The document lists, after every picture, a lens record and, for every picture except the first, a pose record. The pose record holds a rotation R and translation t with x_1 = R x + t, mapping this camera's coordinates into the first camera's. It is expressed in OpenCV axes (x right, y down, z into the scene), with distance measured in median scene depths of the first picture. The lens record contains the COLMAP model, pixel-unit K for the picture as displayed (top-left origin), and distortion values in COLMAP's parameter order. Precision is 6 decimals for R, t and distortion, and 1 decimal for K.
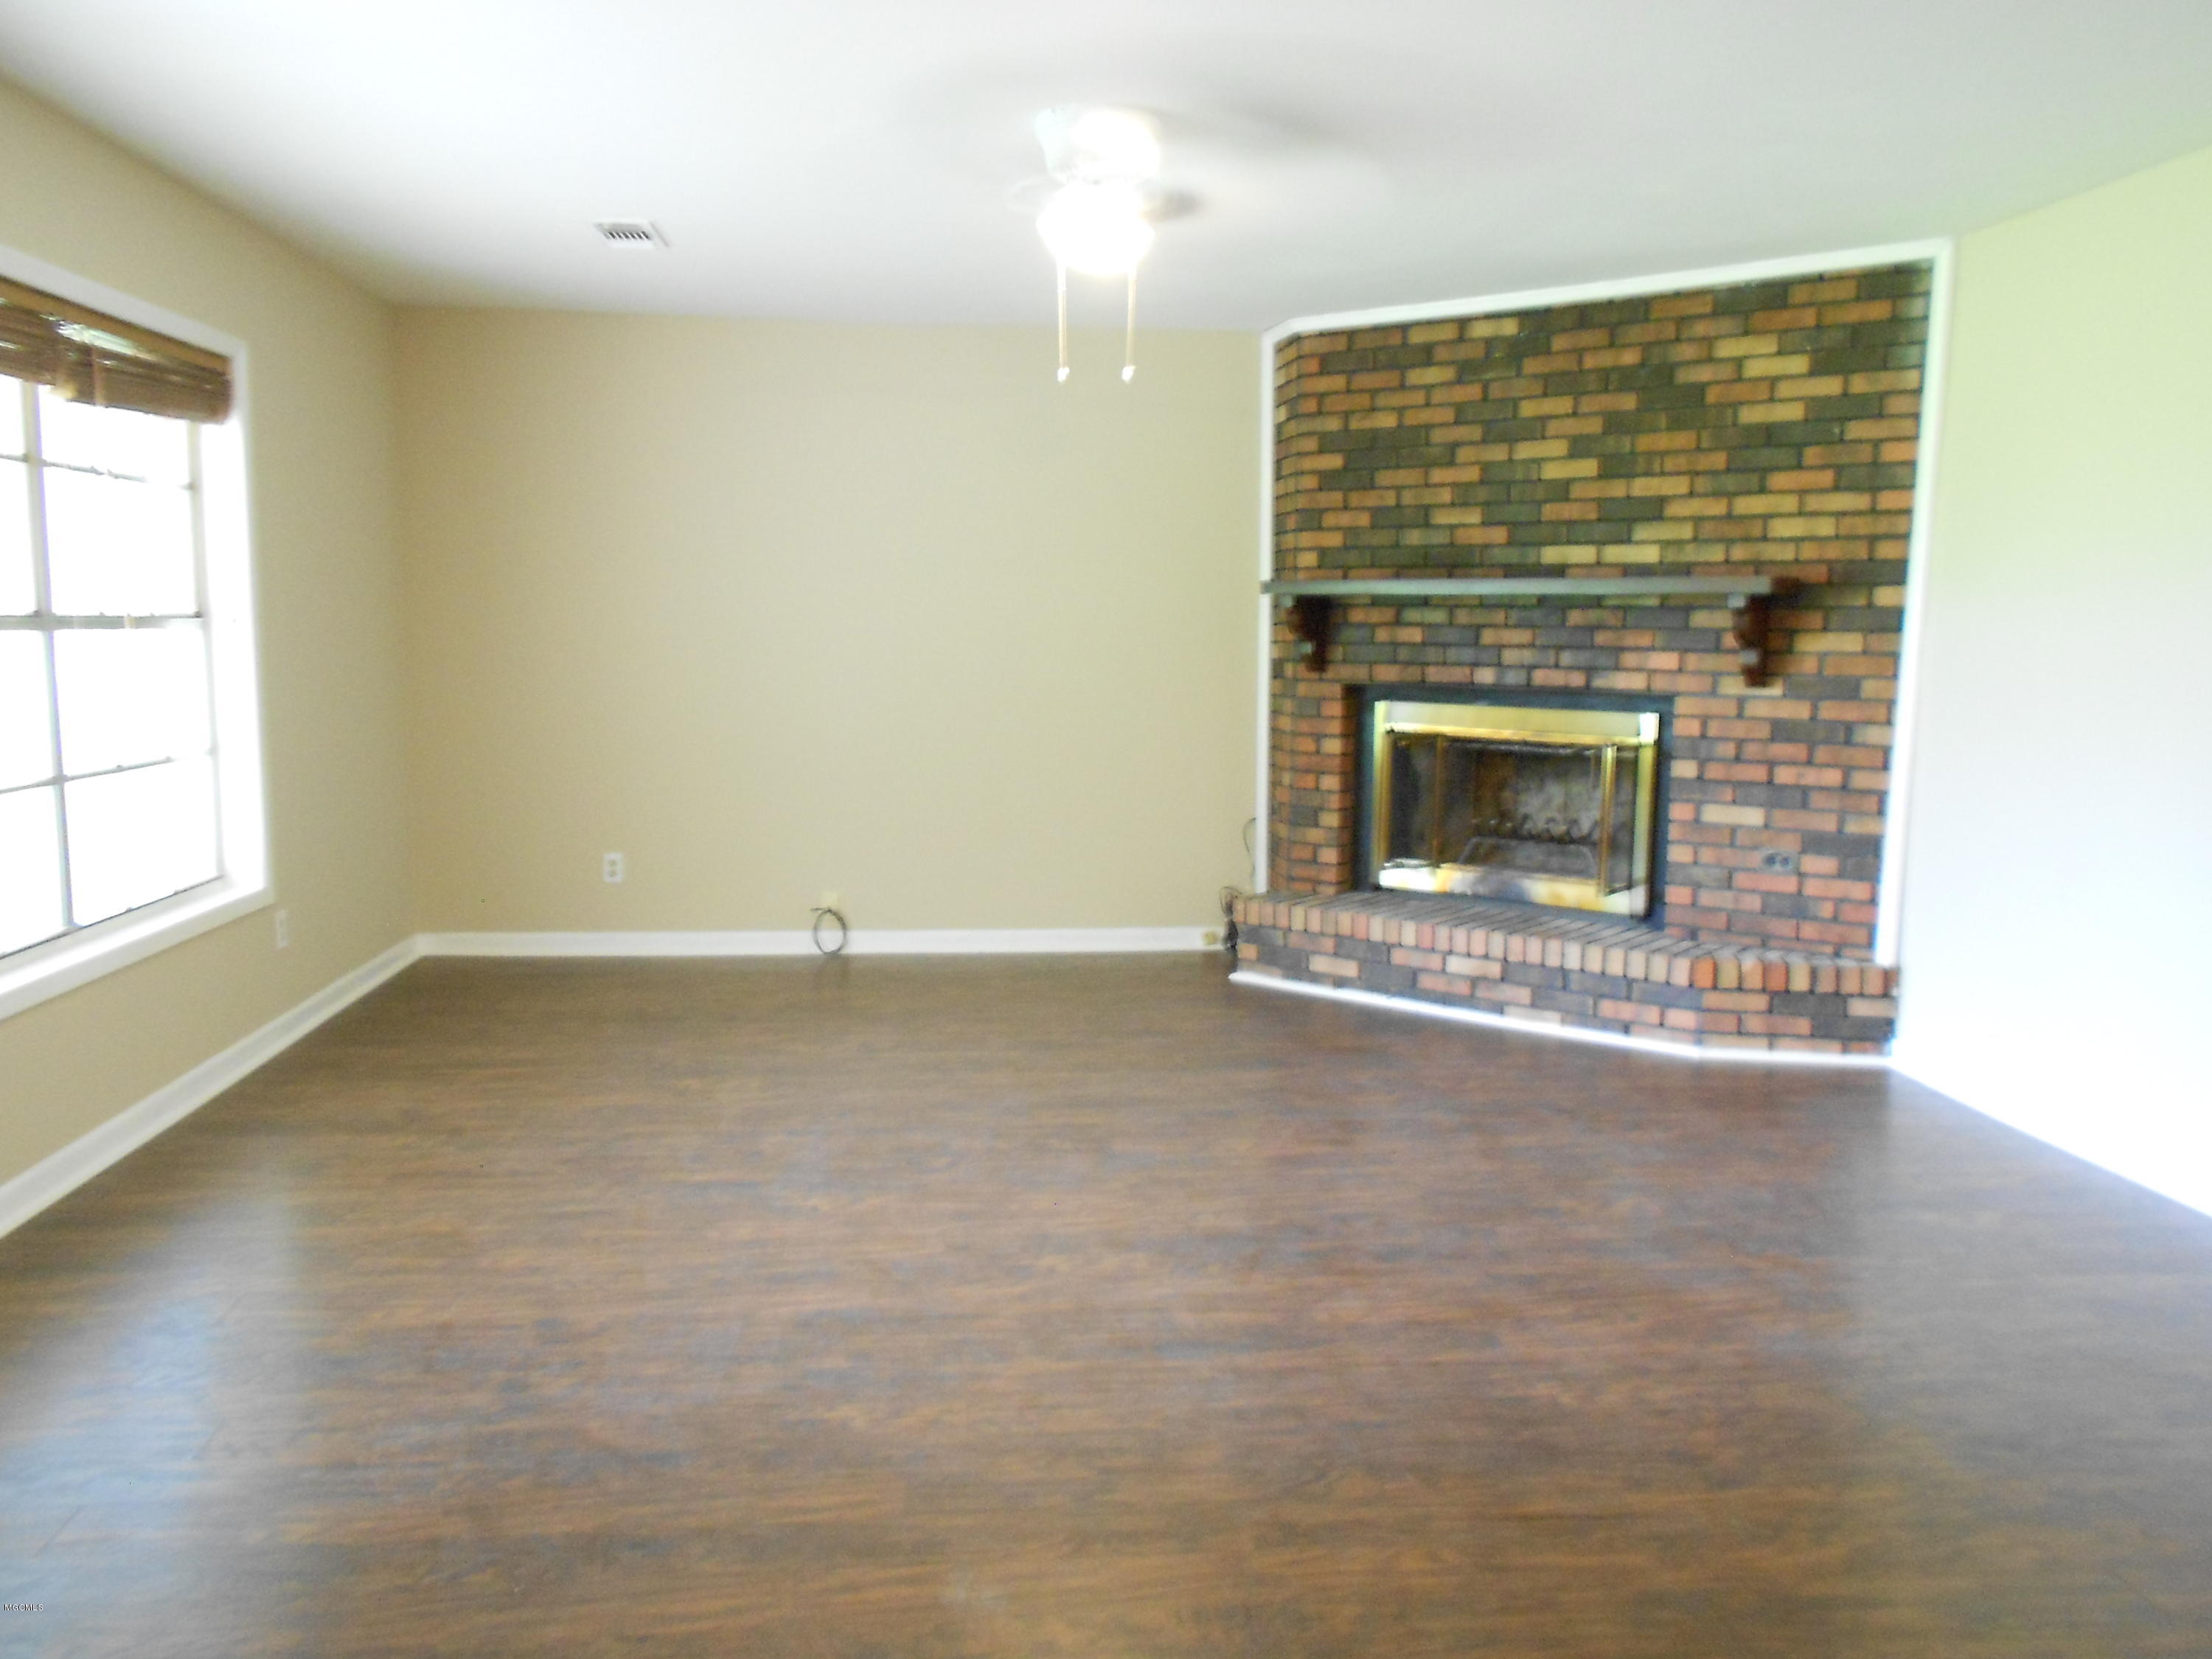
lens RADIAL K [[1705.1, 0, 1103.4], [0, 1705.1, 839.5], [0, 0, 1]] dist [0.005629, 0.002380]
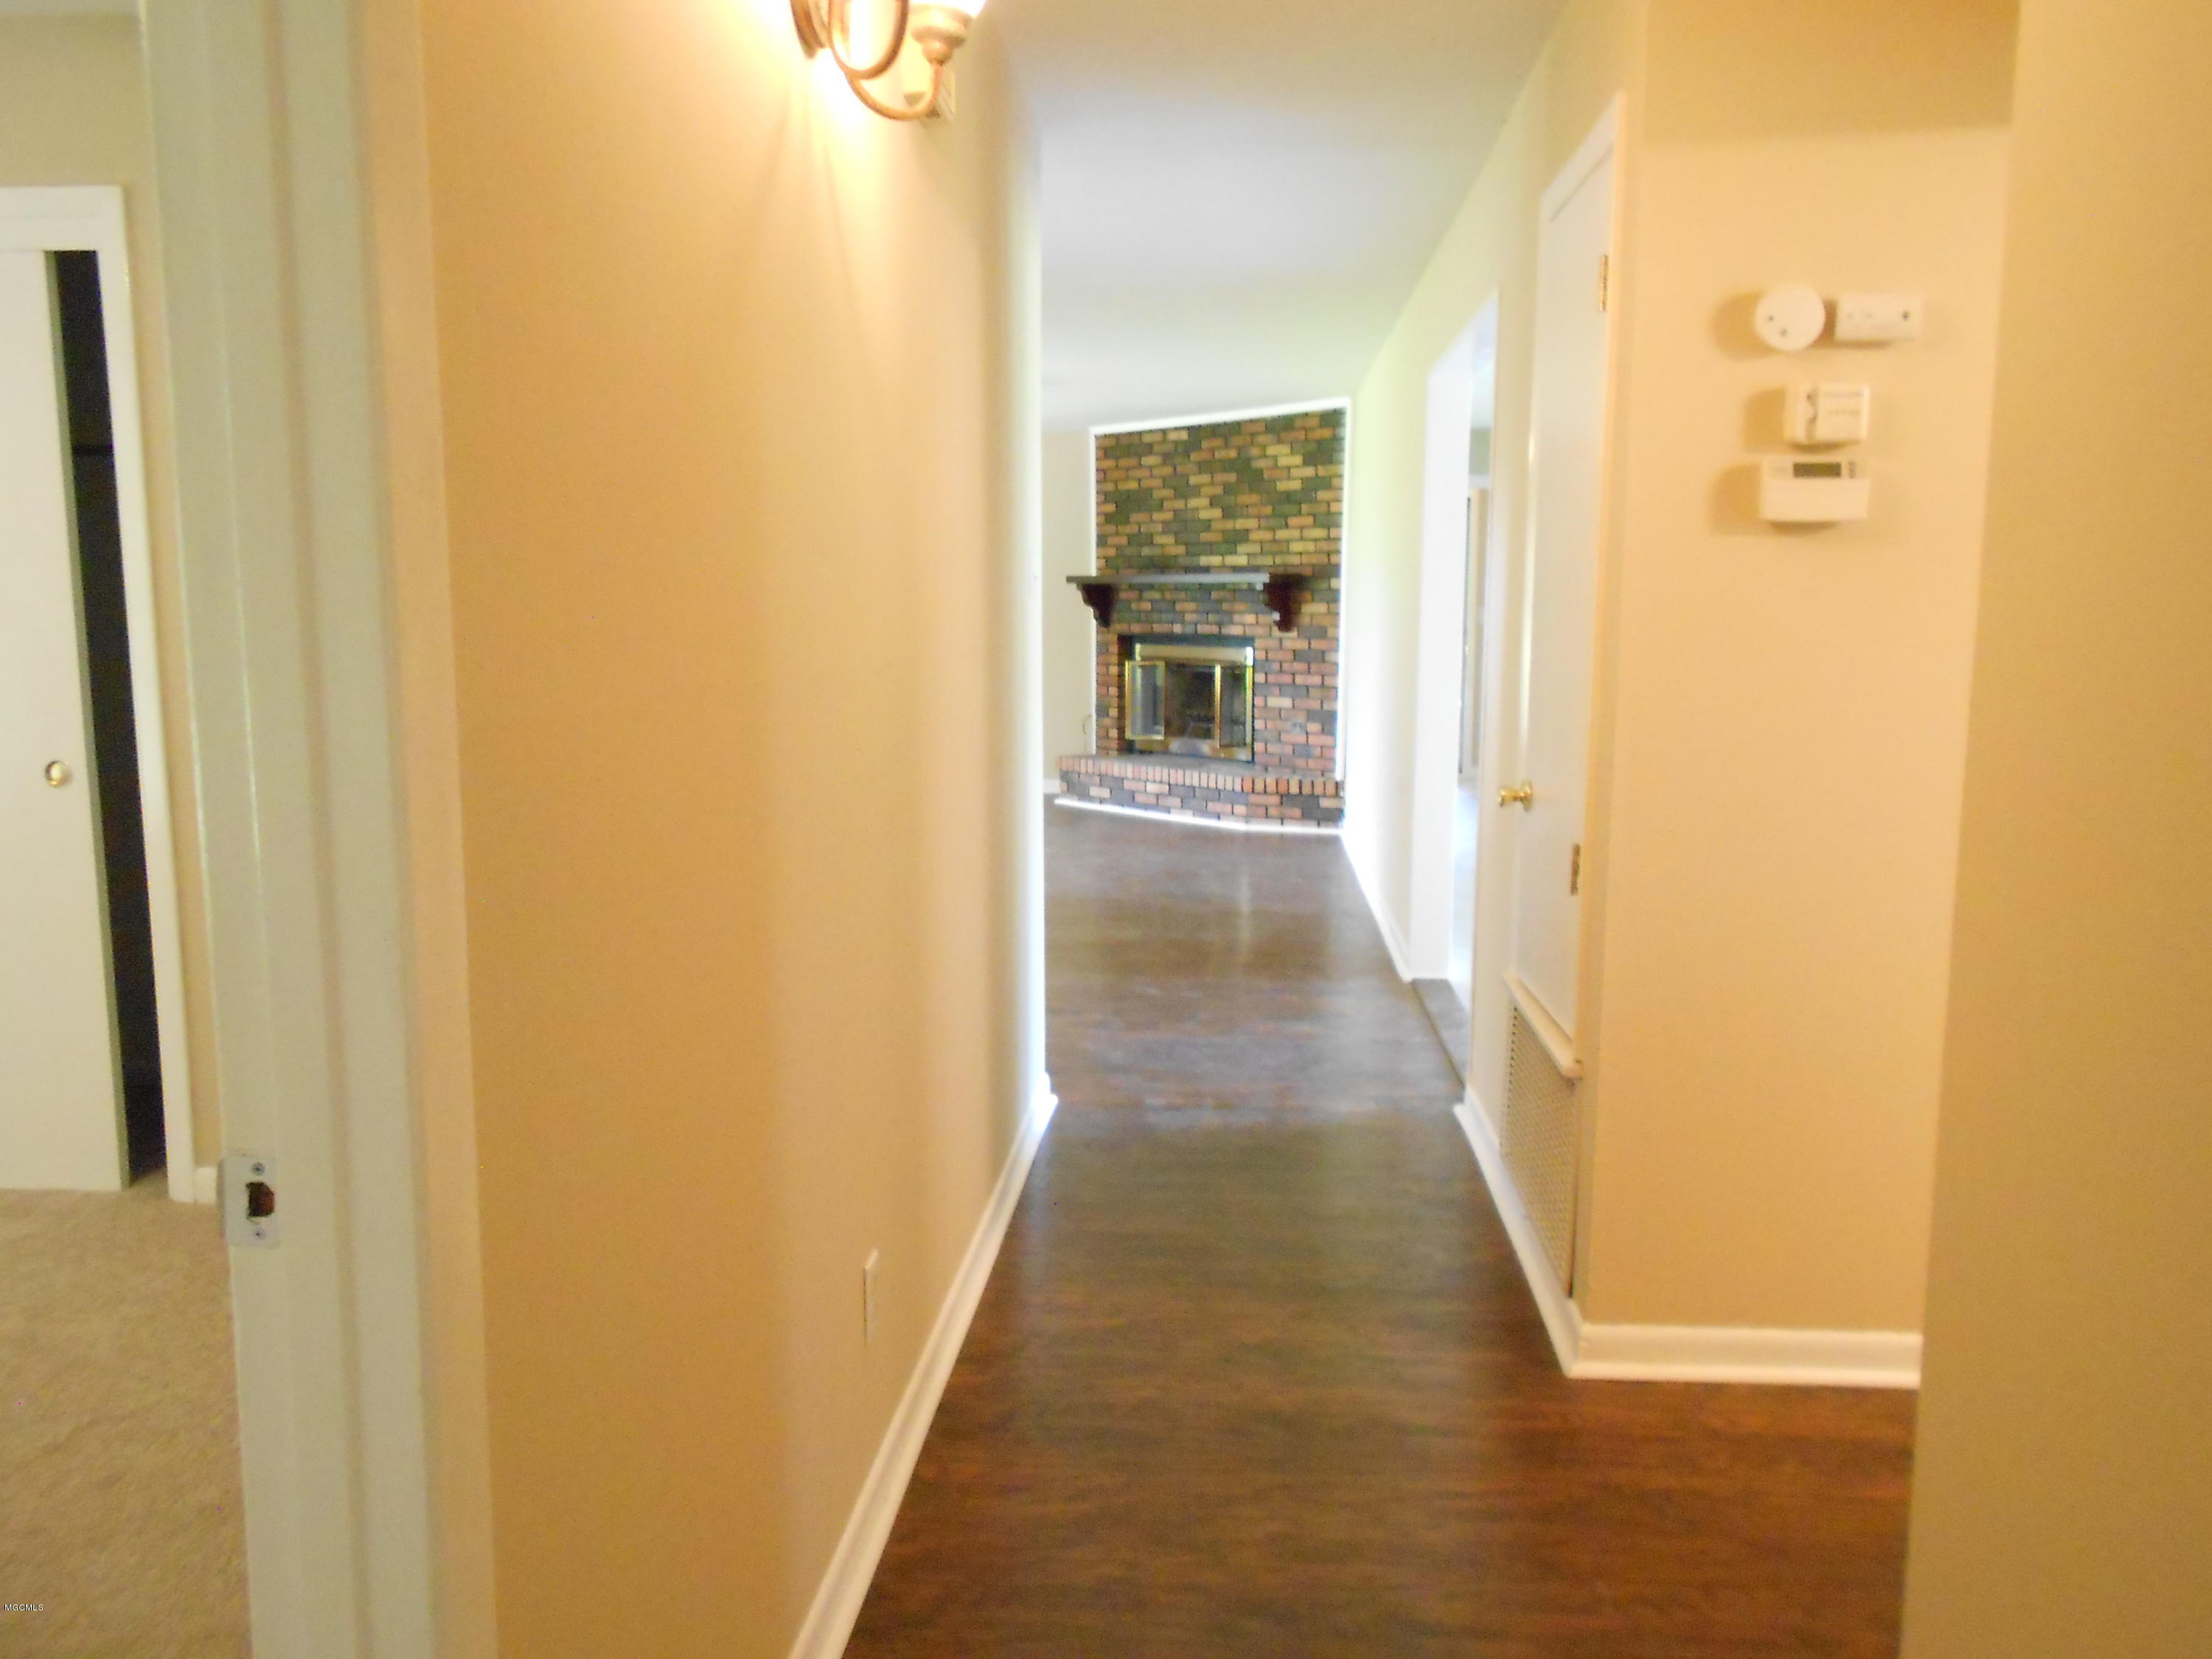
lens RADIAL K [[1705.1, 0, 1107.0], [0, 1705.1, 826.1], [0, 0, 1]] dist [0.005629, 0.002380]
pose [[0.984843, 0.017114, -0.172600, 0.507655], [-0.016838, 0.999854, 0.003062, 0.117396], [0.172628, -0.000109, 0.984987, -0.847485]]
